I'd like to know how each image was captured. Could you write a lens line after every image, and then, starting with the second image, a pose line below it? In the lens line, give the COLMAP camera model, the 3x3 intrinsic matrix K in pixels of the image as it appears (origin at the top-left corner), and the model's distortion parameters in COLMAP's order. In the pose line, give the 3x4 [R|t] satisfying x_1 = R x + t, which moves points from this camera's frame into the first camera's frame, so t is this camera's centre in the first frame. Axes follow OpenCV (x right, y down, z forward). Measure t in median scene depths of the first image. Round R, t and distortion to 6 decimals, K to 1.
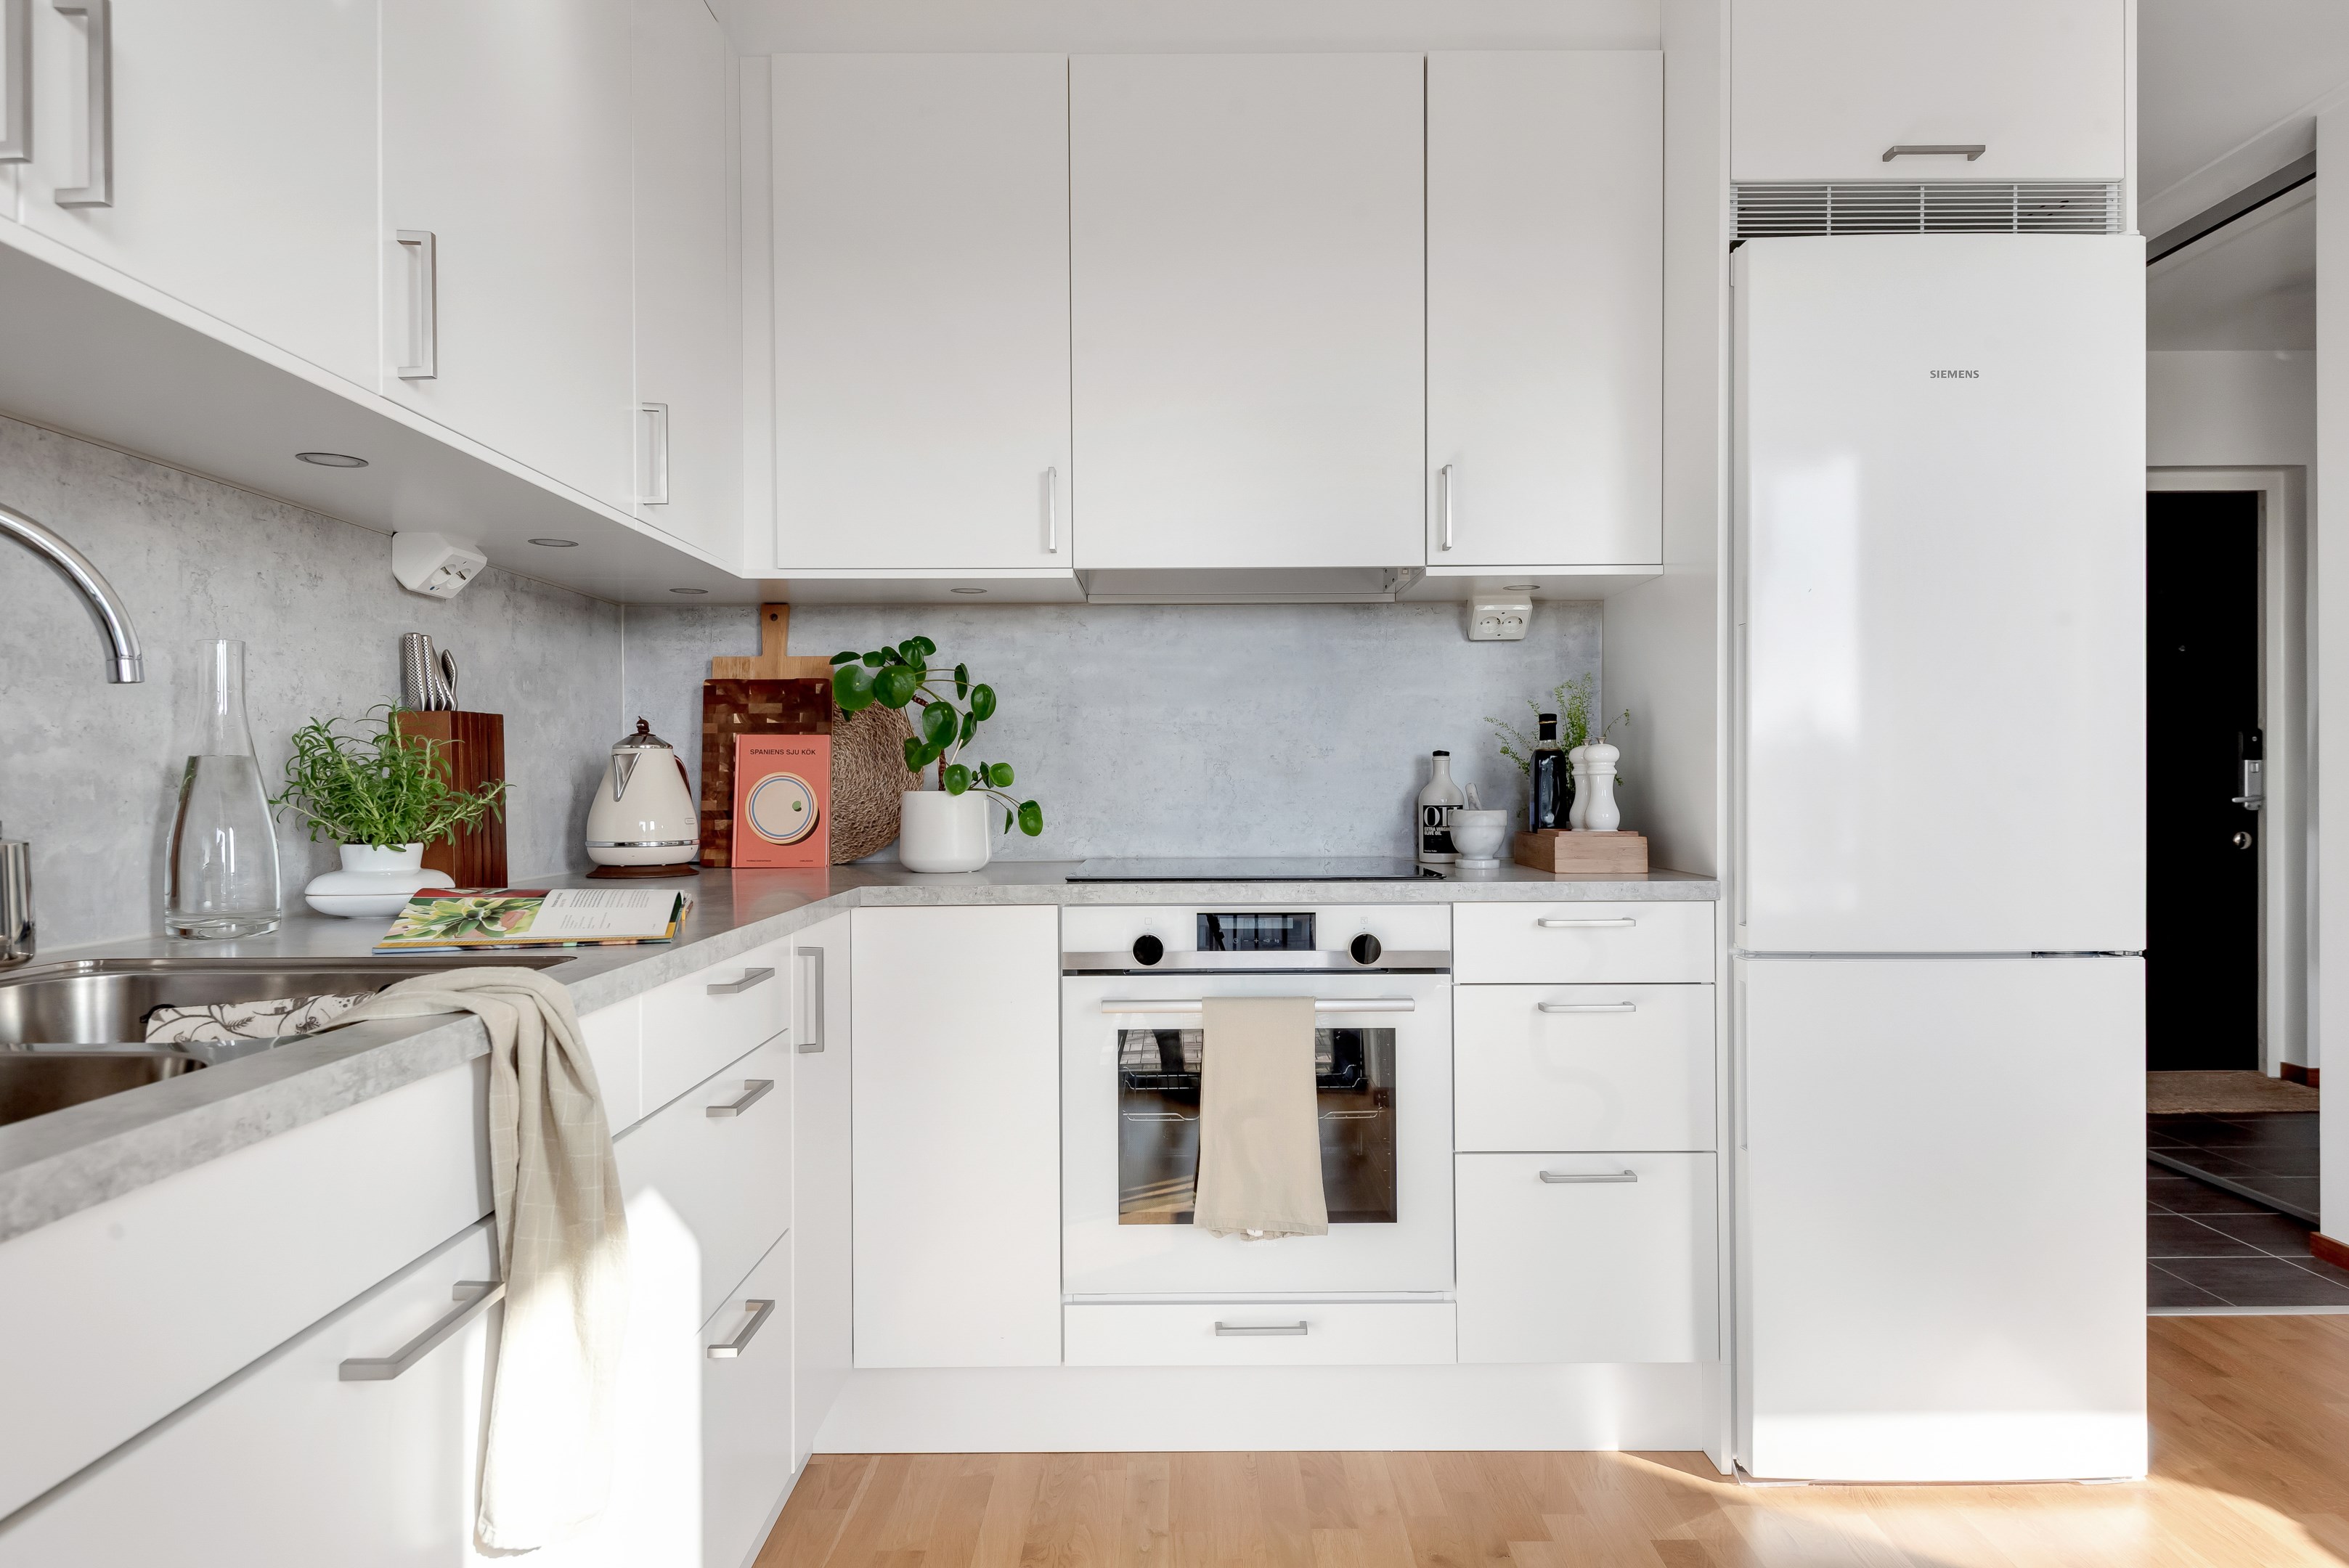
lens RADIAL K [[1384.0, 0, 1174.5], [0, 1384.0, 784.0], [0, 0, 1]] dist [0.003447, -0.024984]
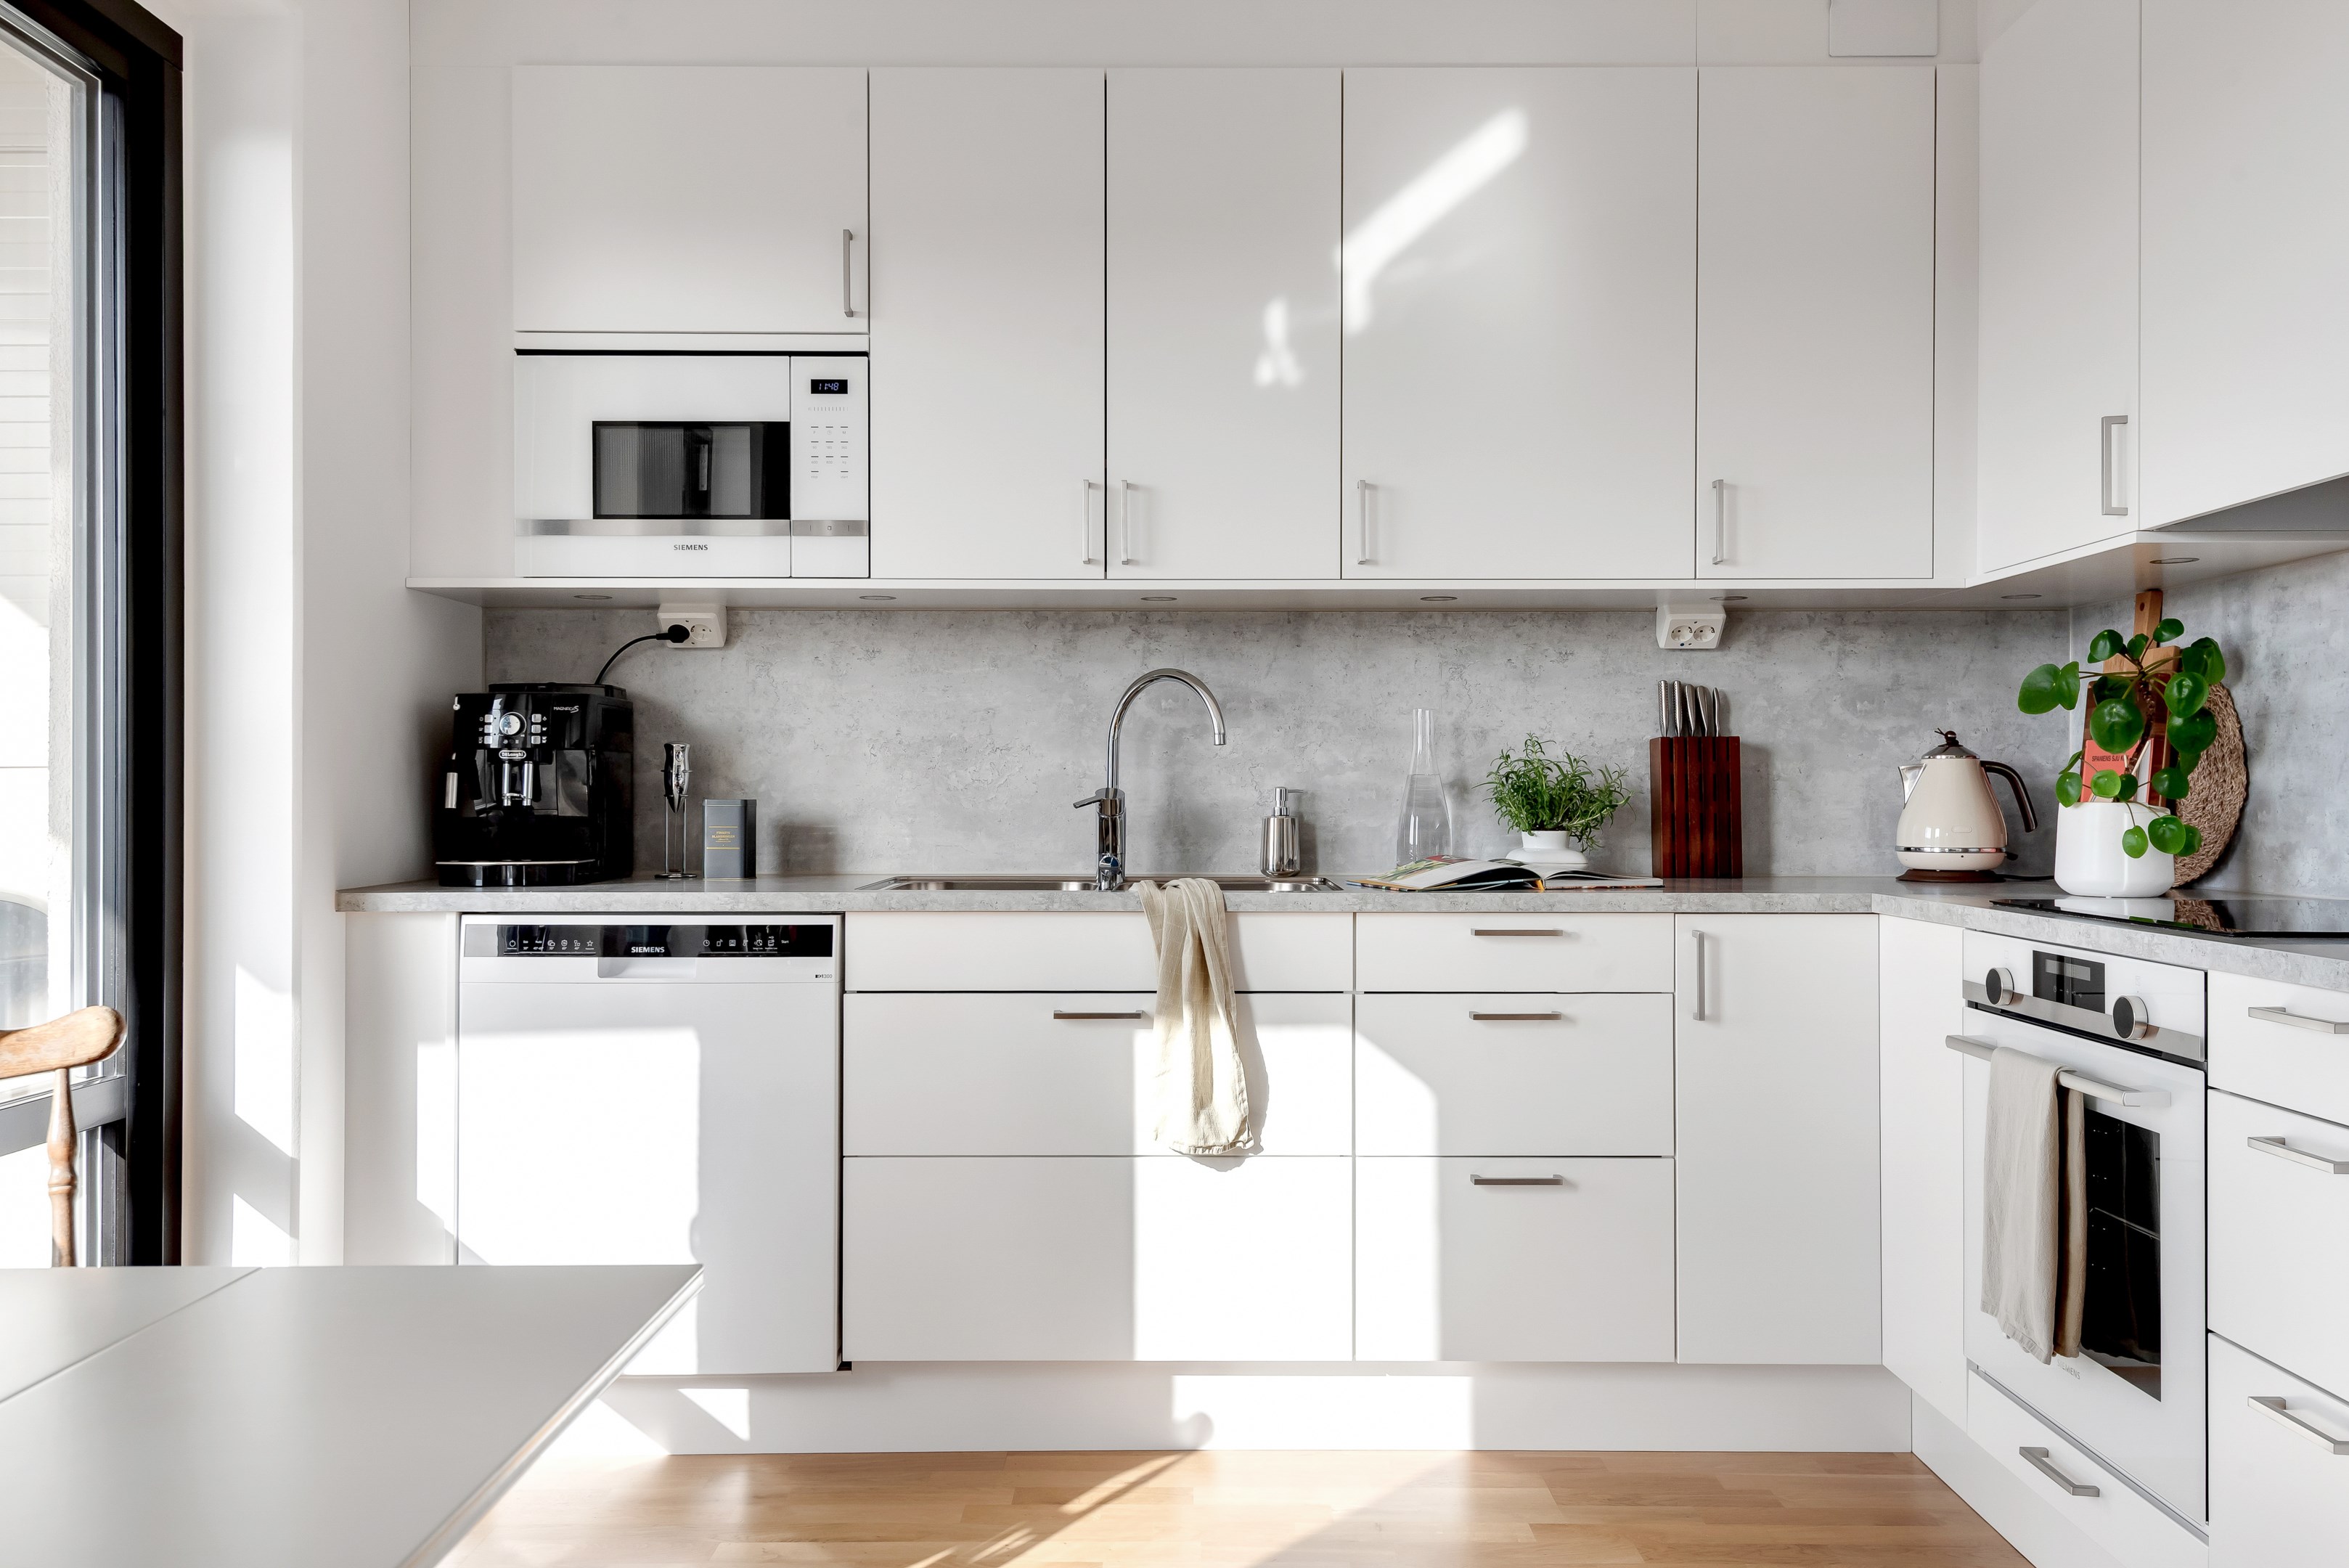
lens RADIAL K [[1837.6, 0, 1193.3], [0, 1837.6, 783.6], [0, 0, 1]] dist [0.033250, -0.004224]
pose [[-0.012281, 0.000070, -0.999925, 1.322006], [-0.003503, 0.999994, 0.000113, -0.006586], [0.999918, 0.003504, -0.012281, 0.584758]]
